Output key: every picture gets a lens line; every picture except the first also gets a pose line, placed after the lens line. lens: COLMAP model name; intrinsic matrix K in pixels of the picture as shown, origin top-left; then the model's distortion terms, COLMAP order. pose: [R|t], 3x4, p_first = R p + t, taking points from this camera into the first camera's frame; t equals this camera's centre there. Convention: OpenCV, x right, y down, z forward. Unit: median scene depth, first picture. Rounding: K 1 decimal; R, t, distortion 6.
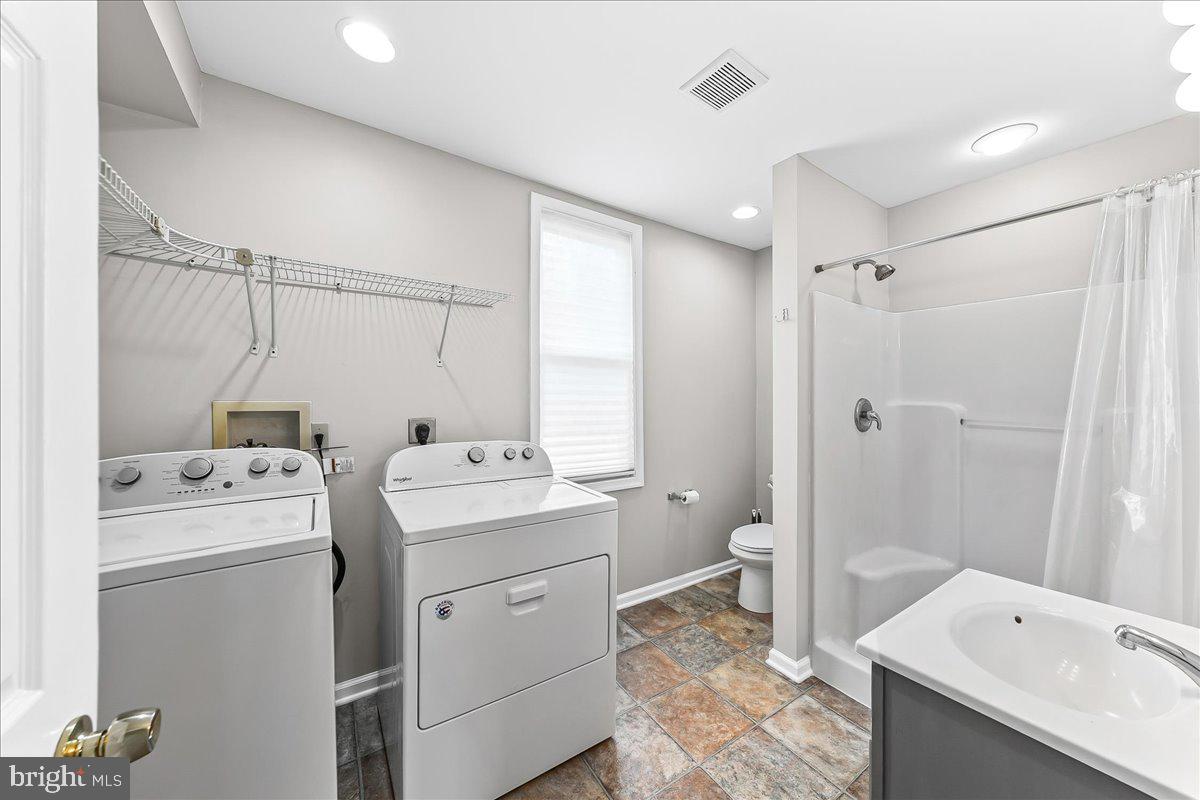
lens RADIAL K [[419.8, 0, 598.4], [0, 419.8, 393.4], [0, 0, 1]] dist [0.000203, -0.000045]
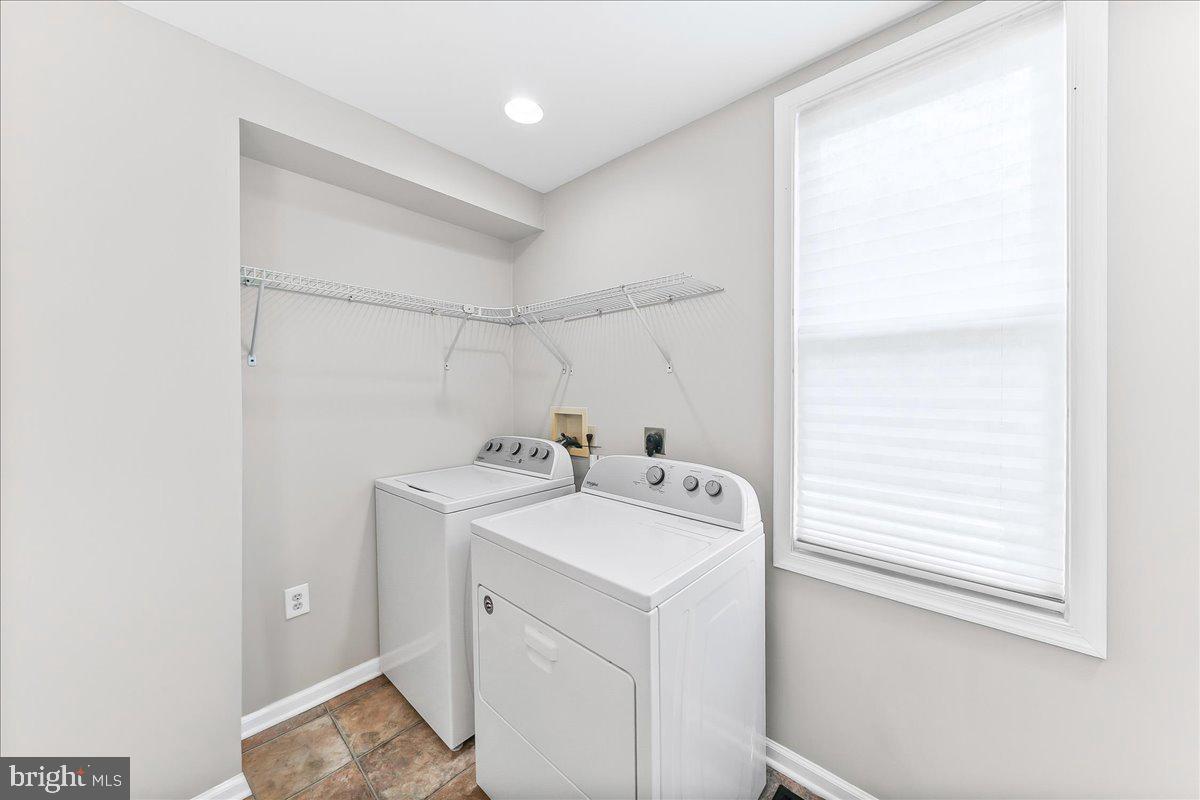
lens RADIAL K [[419.8, 0, 598.4], [0, 419.8, 393.4], [0, 0, 1]] dist [0.000203, -0.000045]
pose [[0.233394, 0.002309, -0.972379, 0.461911], [0.011839, 0.999916, 0.005216, -0.024481], [0.972310, -0.012729, 0.233347, 0.621196]]
